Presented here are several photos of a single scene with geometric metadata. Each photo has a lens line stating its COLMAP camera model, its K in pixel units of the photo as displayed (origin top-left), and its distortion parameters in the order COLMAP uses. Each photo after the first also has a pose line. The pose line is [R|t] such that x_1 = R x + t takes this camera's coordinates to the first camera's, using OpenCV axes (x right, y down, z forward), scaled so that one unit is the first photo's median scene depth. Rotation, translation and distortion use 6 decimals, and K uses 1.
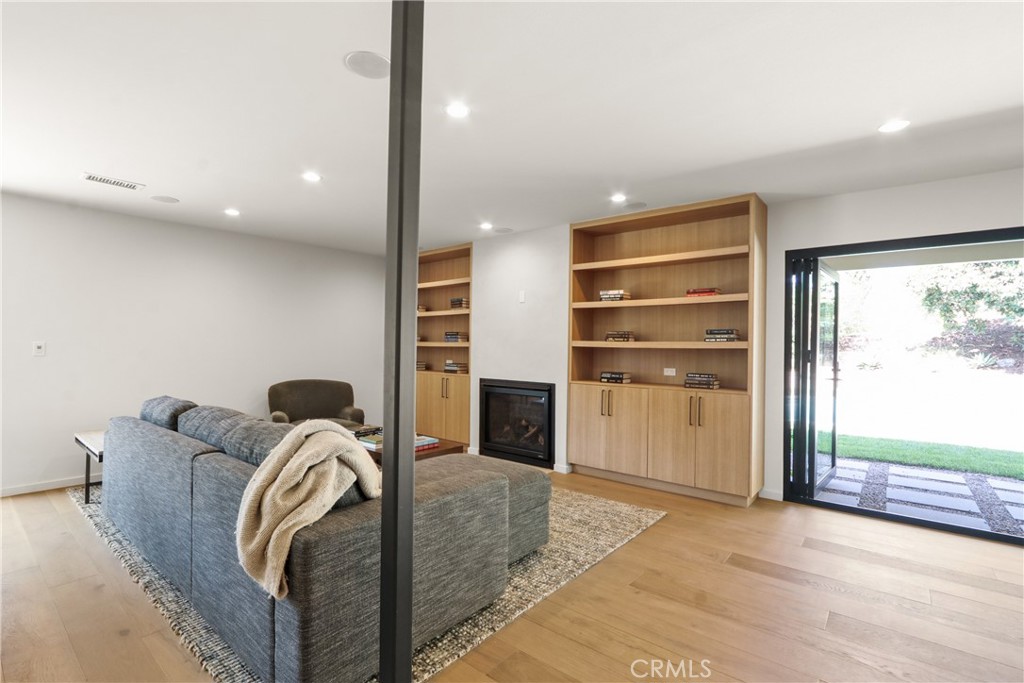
lens RADIAL K [[470.4, 0, 519.9], [0, 470.4, 341.5], [0, 0, 1]] dist [-0.020633, 0.005332]
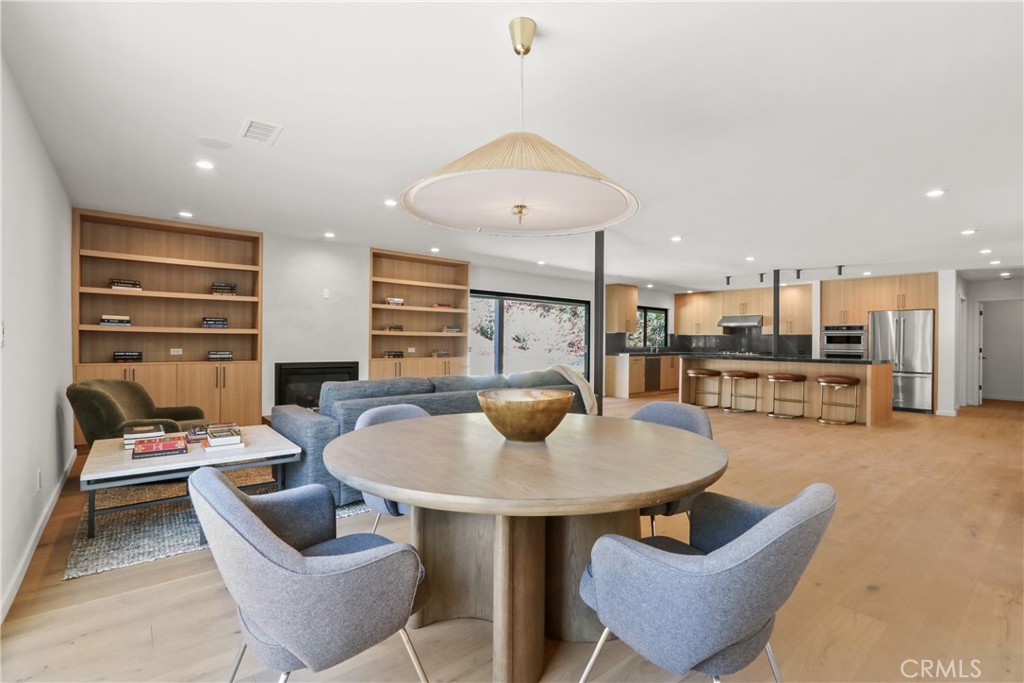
lens RADIAL K [[470.4, 0, 520.8], [0, 470.4, 343.0], [0, 0, 1]] dist [-0.020633, 0.005332]
pose [[0.194335, -0.013815, 0.980838, -1.260282], [-0.017593, 0.999691, 0.017567, 0.003675], [-0.980777, -0.020670, 0.194032, 0.296928]]
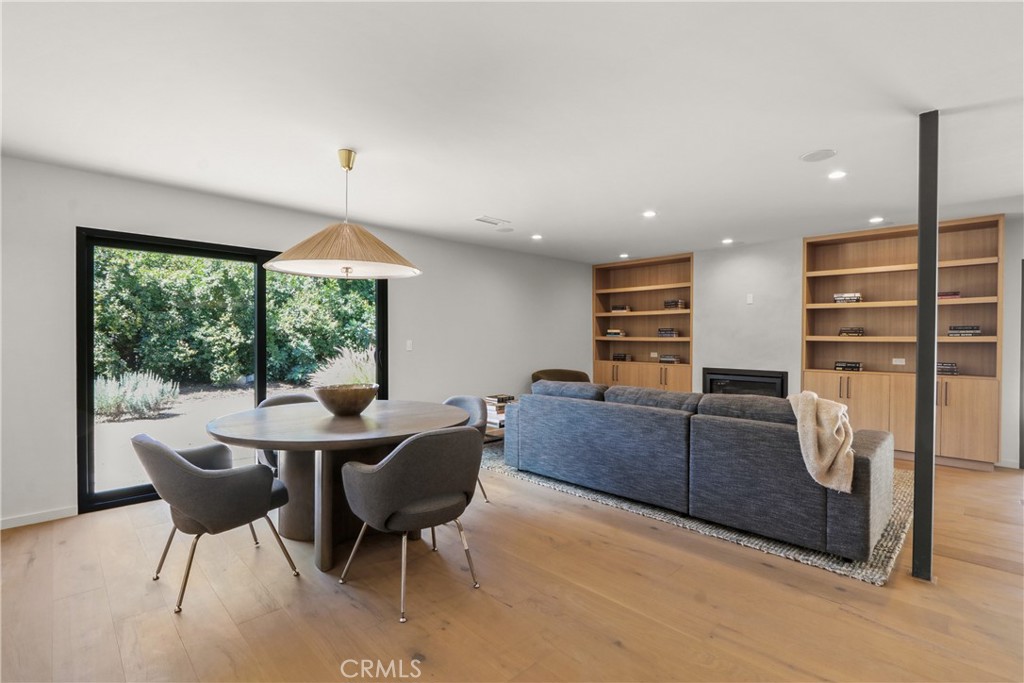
lens RADIAL K [[470.4, 0, 519.0], [0, 470.4, 342.1], [0, 0, 1]] dist [-0.020633, 0.005332]
pose [[0.994188, -0.006729, -0.107444, -0.513715], [0.008570, 0.999824, 0.016679, -0.012741], [0.107313, -0.017503, 0.994071, -0.273996]]
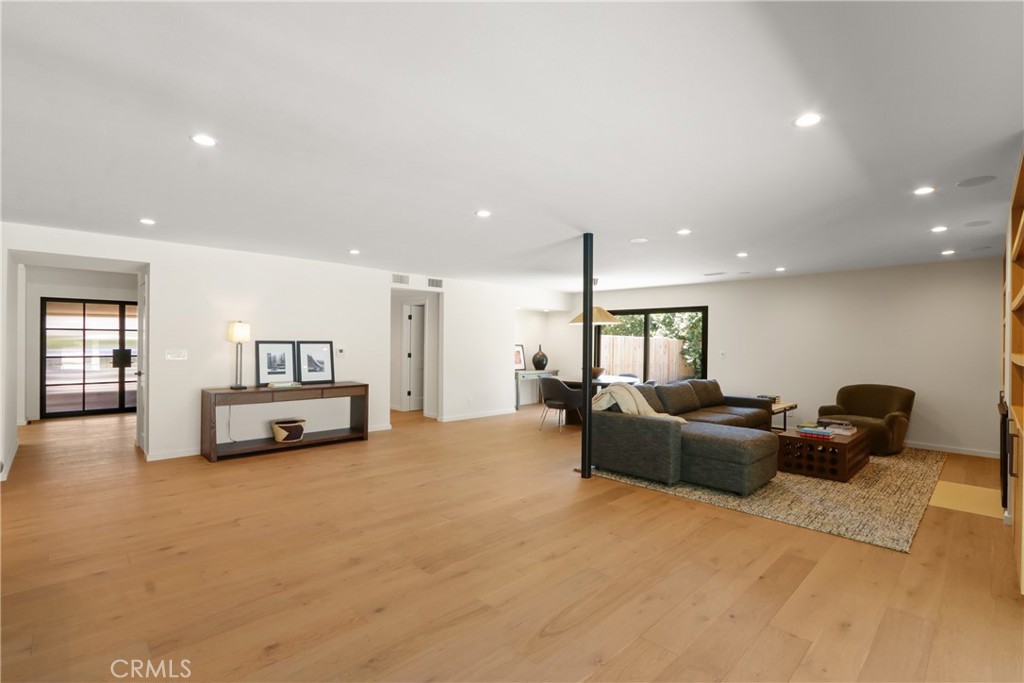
lens RADIAL K [[470.4, 0, 524.9], [0, 470.4, 336.9], [0, 0, 1]] dist [-0.020633, 0.005332]
pose [[-0.106800, -0.024748, -0.993972, 1.005728], [0.000983, 0.999687, -0.024996, -0.010753], [0.994280, -0.003647, -0.106742, 0.308478]]
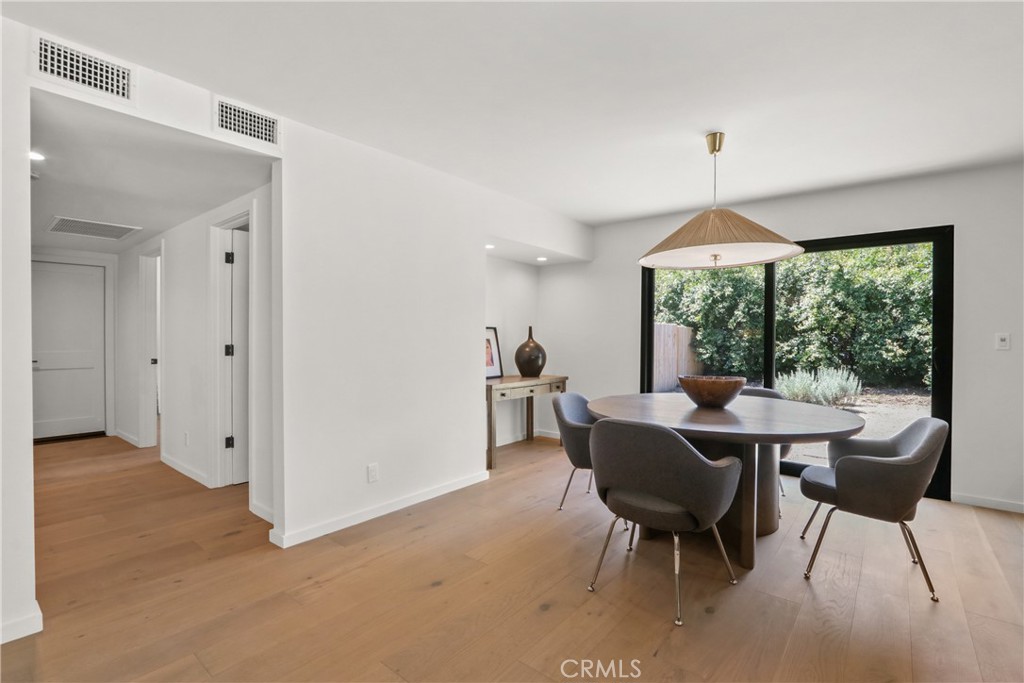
lens RADIAL K [[470.4, 0, 519.0], [0, 470.4, 343.6], [0, 0, 1]] dist [-0.020633, 0.005332]
pose [[-0.003617, 0.000472, -0.999993, -0.170162], [0.008052, 0.999967, 0.000443, 0.010643], [0.999961, -0.008051, -0.003621, 0.106852]]
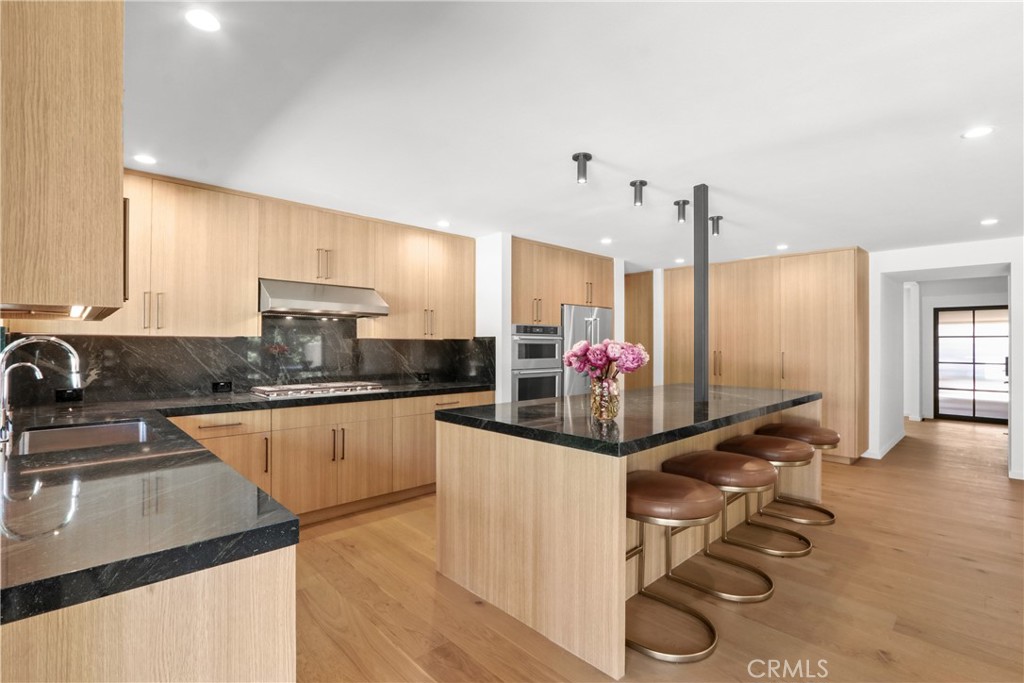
lens RADIAL K [[470.4, 0, 520.9], [0, 470.4, 344.1], [0, 0, 1]] dist [-0.020633, 0.005332]
pose [[-0.993442, -0.021462, 0.112305, 0.938381], [-0.022109, 0.999745, -0.004523, -0.008850], [-0.112180, -0.006976, -0.993663, 0.457506]]
